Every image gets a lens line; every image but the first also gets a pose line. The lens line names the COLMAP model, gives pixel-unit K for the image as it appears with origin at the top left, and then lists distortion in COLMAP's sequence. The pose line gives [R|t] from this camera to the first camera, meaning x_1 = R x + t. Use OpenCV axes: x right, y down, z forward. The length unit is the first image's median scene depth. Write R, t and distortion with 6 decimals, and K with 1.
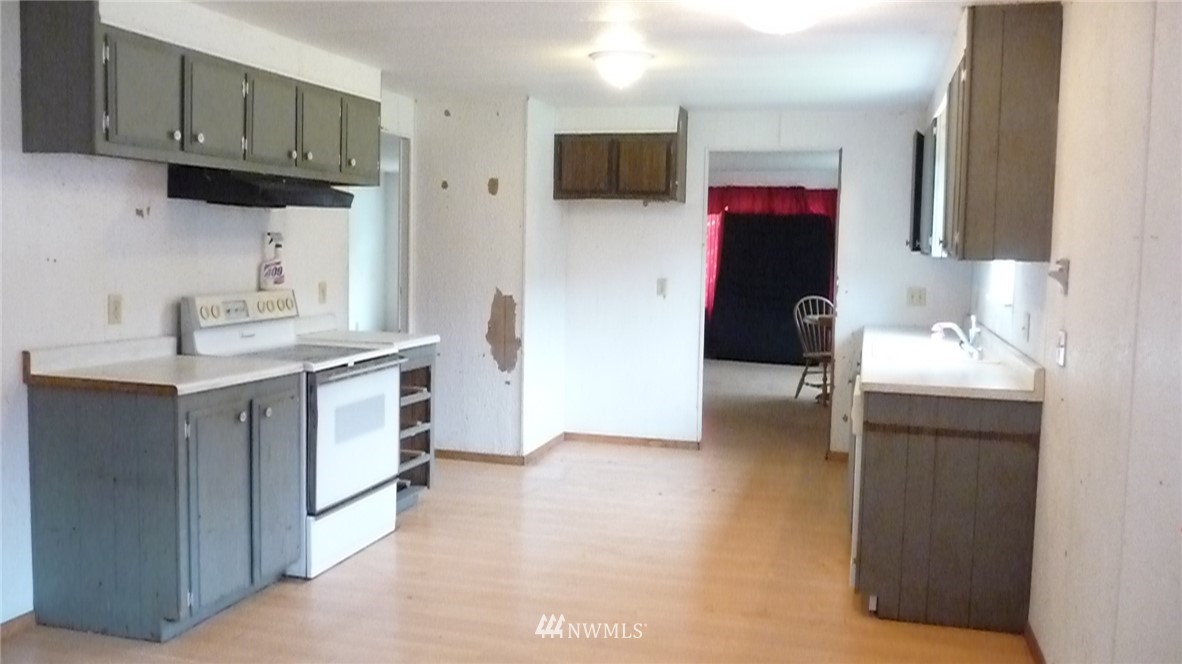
lens RADIAL K [[1019.1, 0, 589.9], [0, 1019.1, 328.9], [0, 0, 1]] dist [-0.002339, -0.000720]
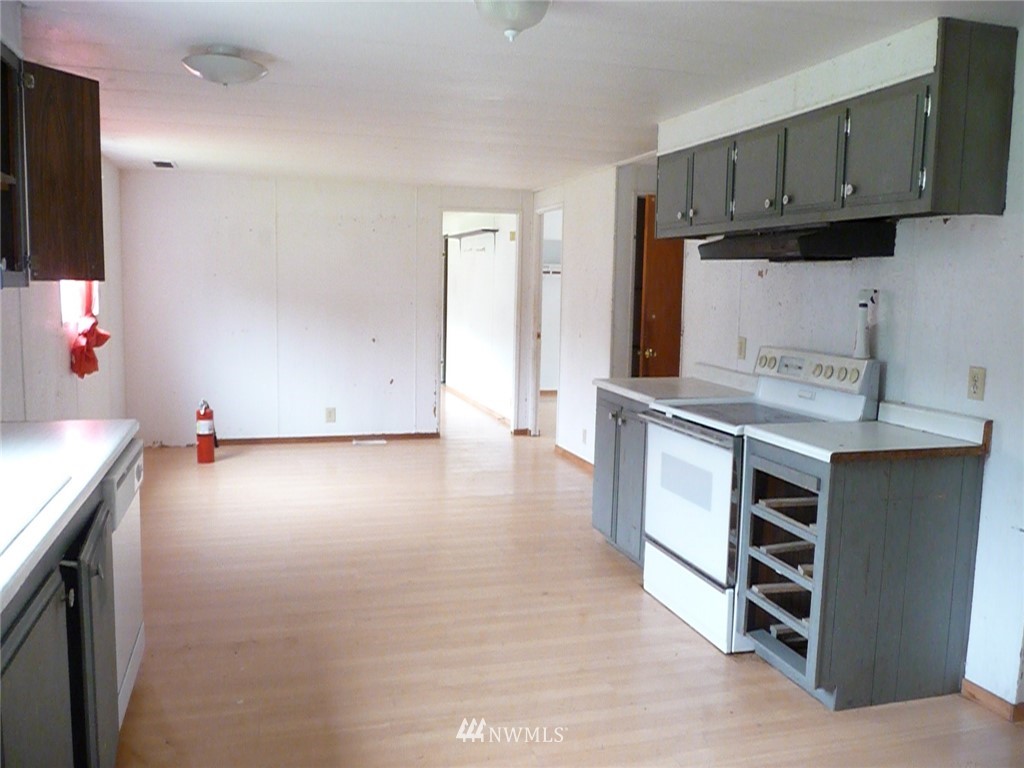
lens RADIAL K [[868.3, 0, 510.2], [0, 868.3, 383.7], [0, 0, 1]] dist [-0.057522, 0.057511]
pose [[-0.842031, 0.026039, -0.538800, 0.360648], [-0.083970, 0.980331, 0.178606, -0.137411], [0.532853, 0.195635, -0.823283, 1.638014]]
